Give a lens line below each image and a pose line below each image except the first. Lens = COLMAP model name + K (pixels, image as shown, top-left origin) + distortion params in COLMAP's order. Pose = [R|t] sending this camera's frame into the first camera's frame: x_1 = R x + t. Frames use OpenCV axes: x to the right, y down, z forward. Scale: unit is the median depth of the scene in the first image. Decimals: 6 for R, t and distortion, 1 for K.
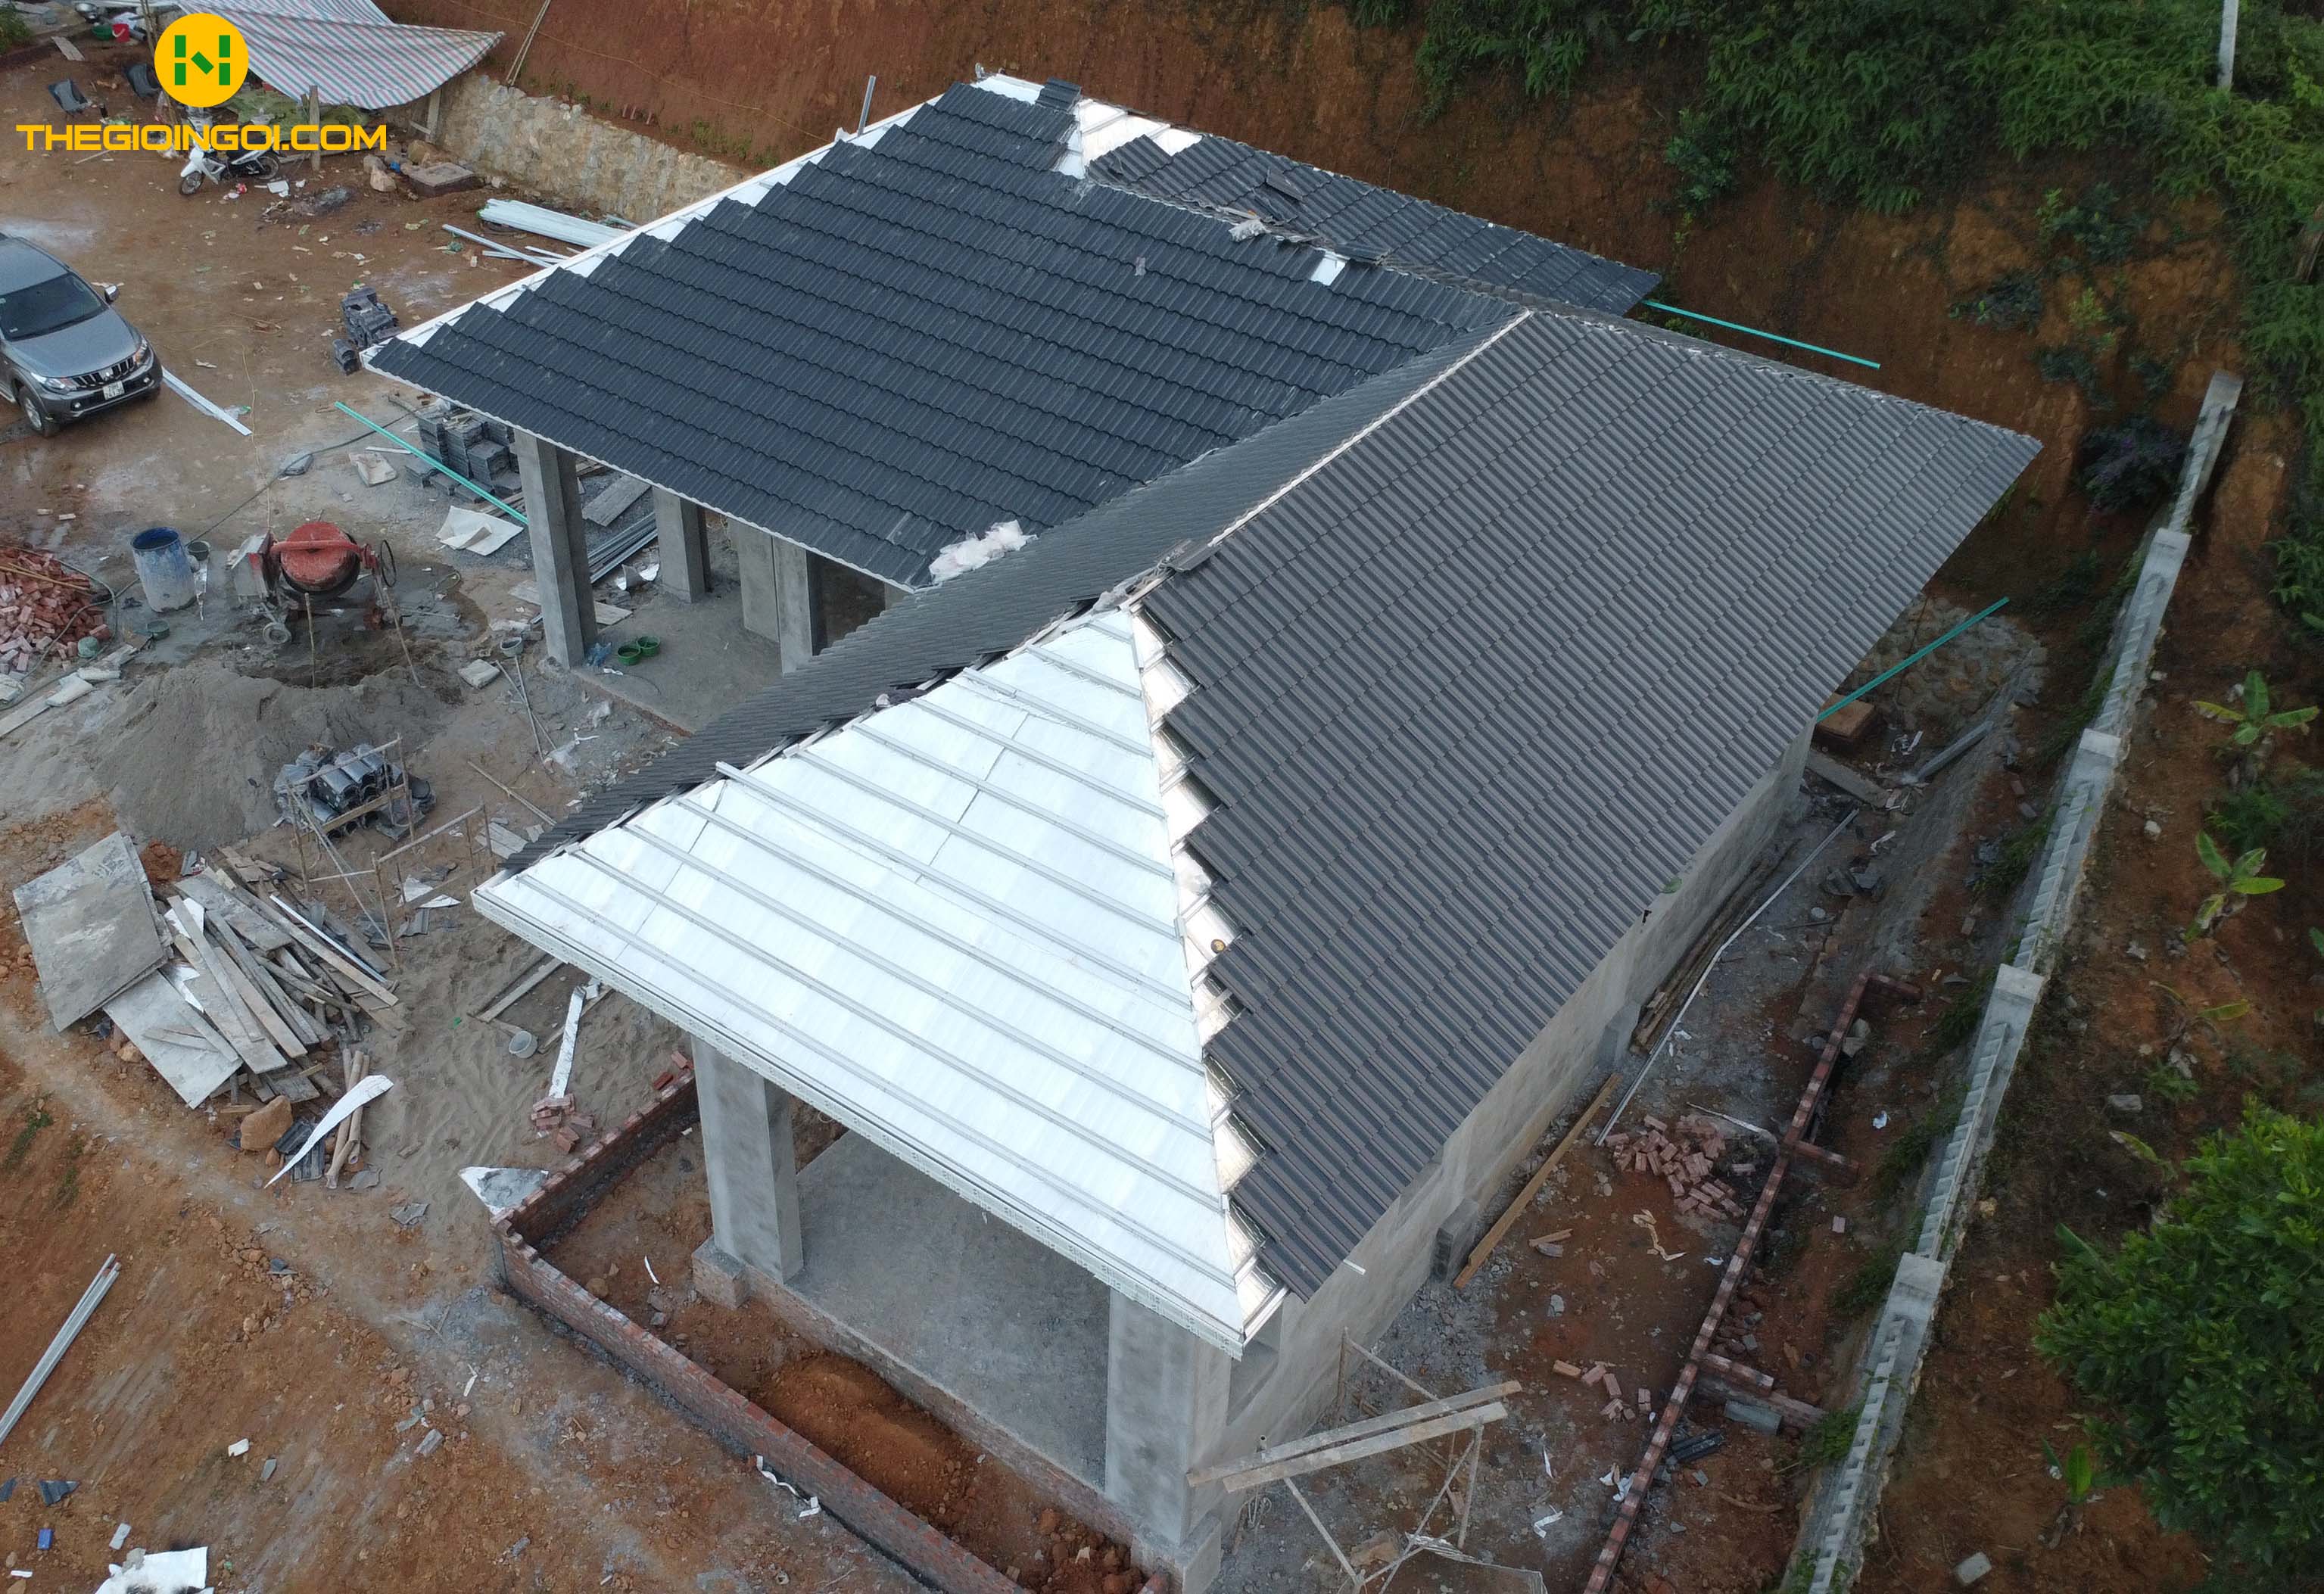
lens RADIAL K [[2257.2, 0, 1093.6], [0, 2257.2, 802.5], [0, 0, 1]] dist [0.008489, 0.010094]
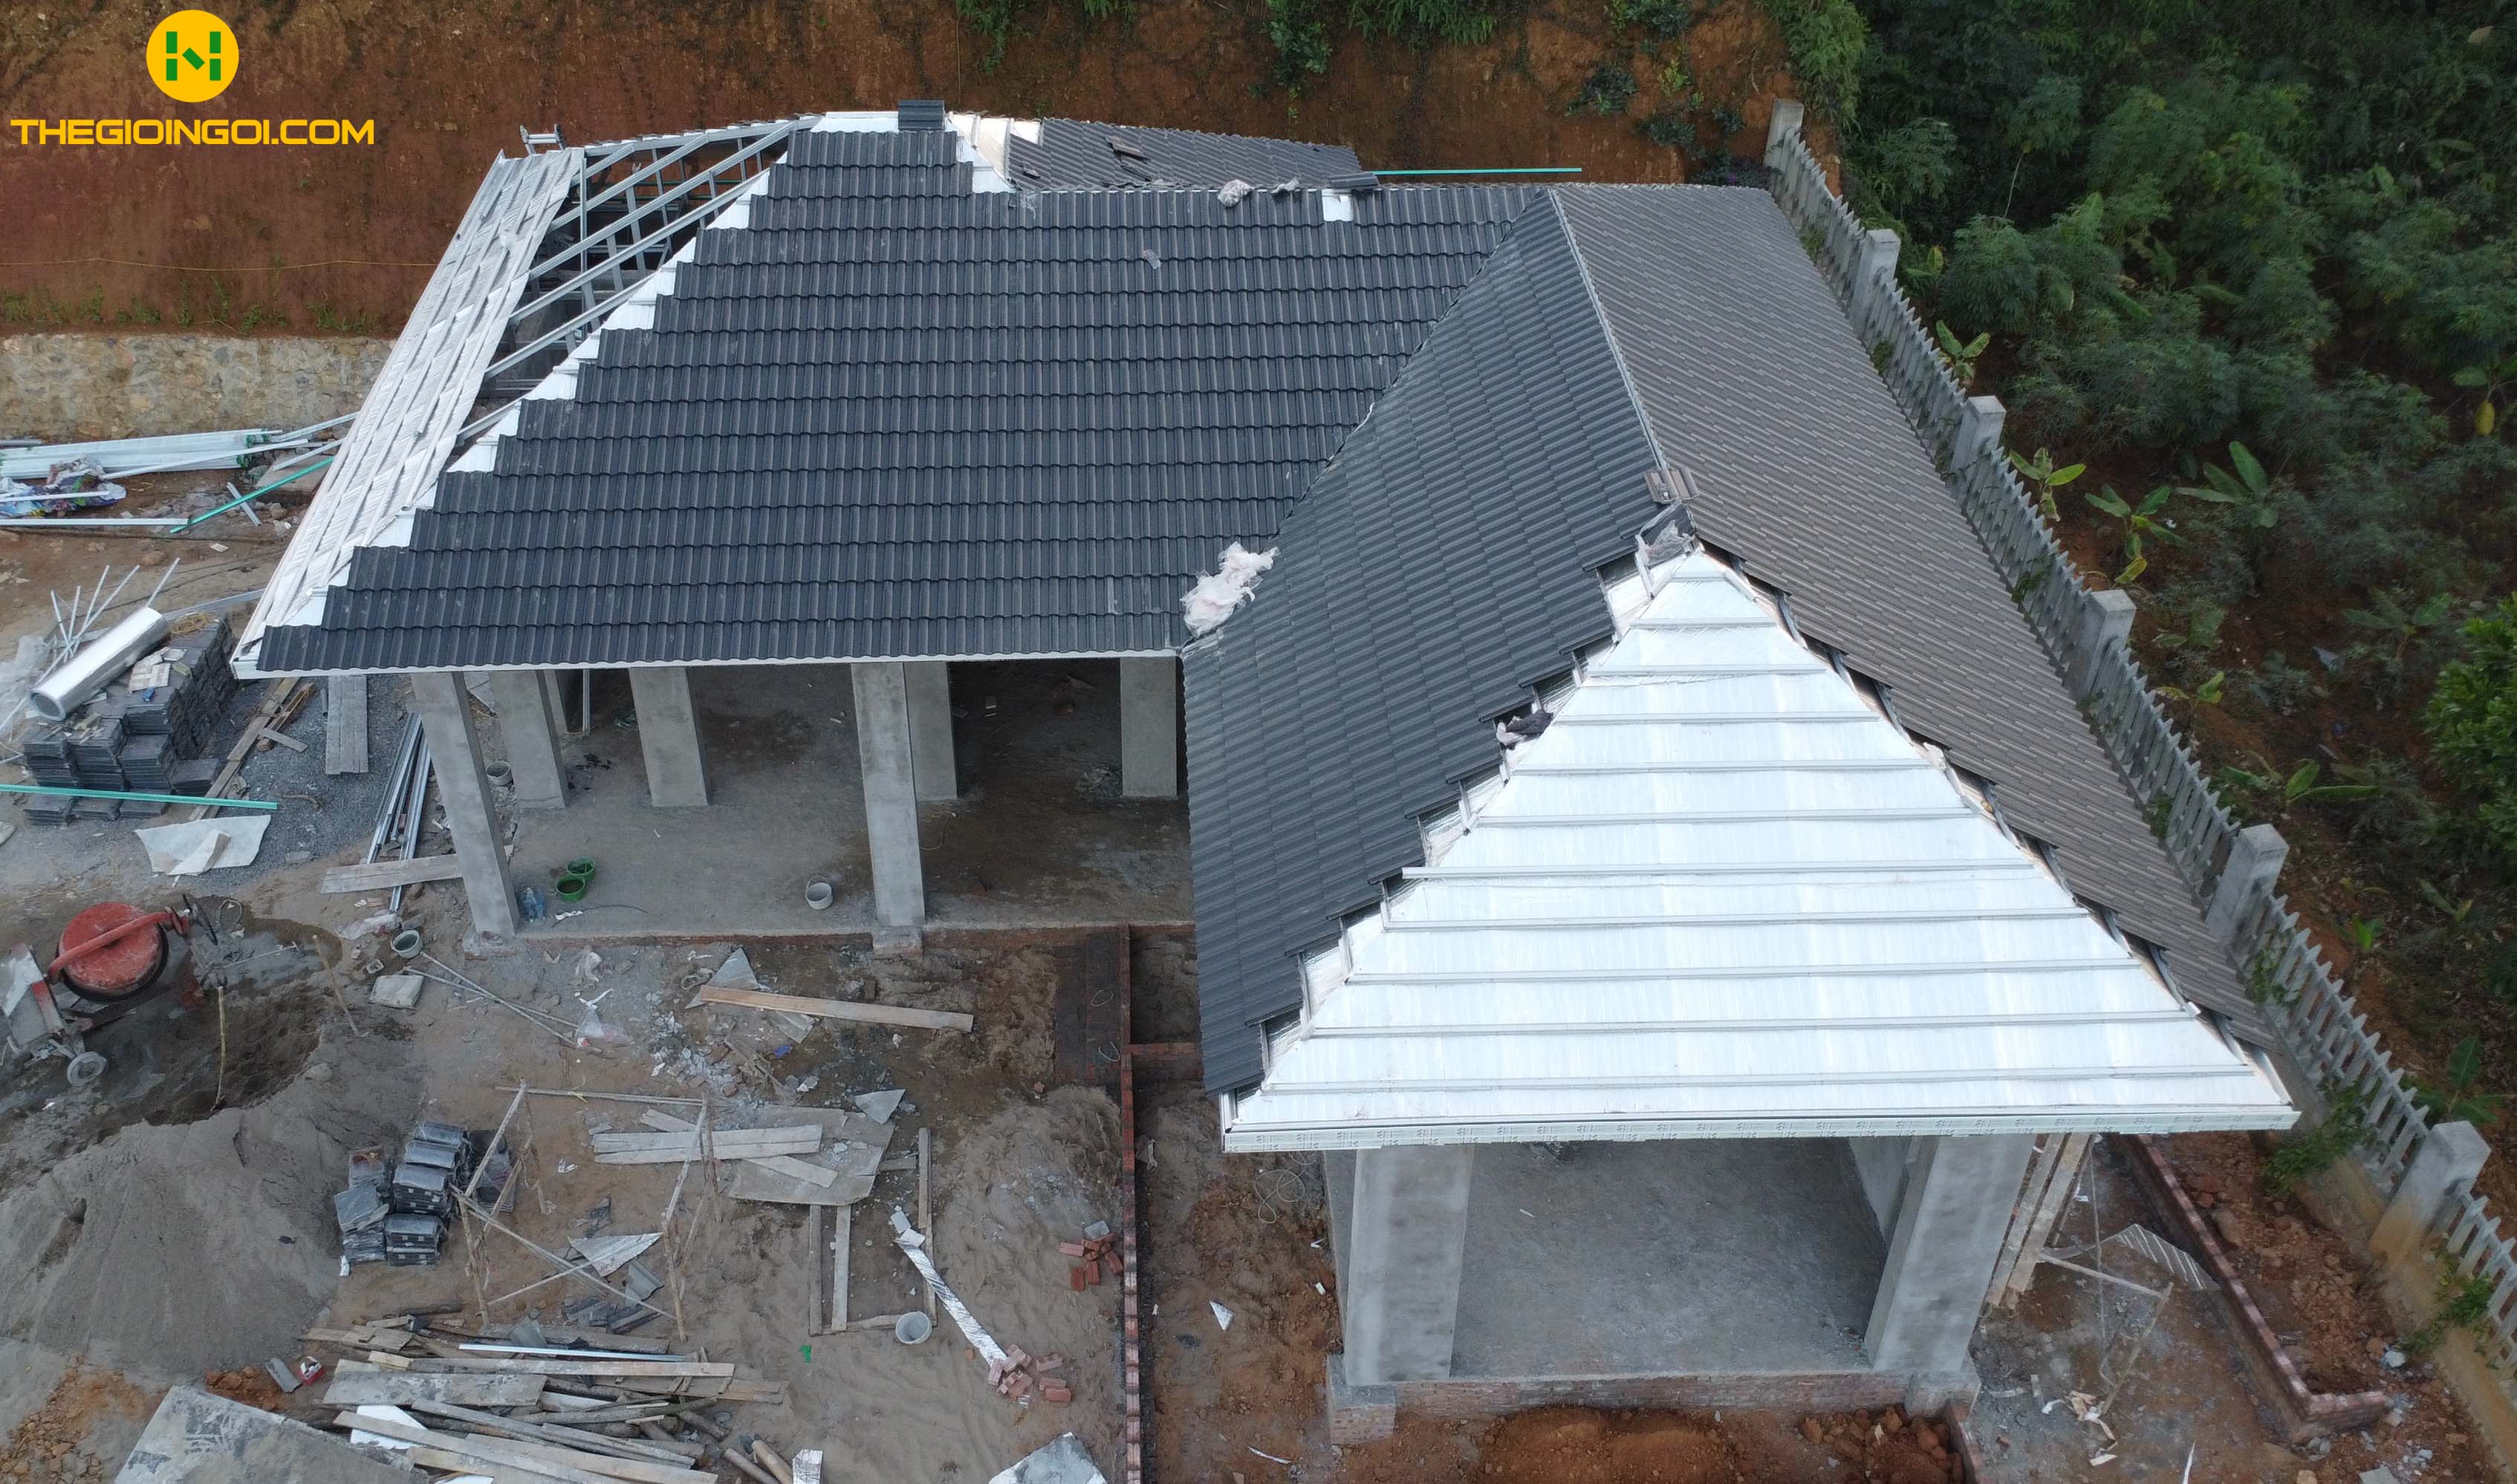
lens RADIAL K [[2175.1, 0, 1249.6], [0, 2175.1, 684.2], [0, 0, 1]] dist [0.007686, 0.001936]
pose [[0.772159, -0.379439, 0.509702, -0.457469], [0.378630, 0.918930, 0.110487, -0.149844], [-0.510303, 0.107675, 0.853227, 0.203561]]
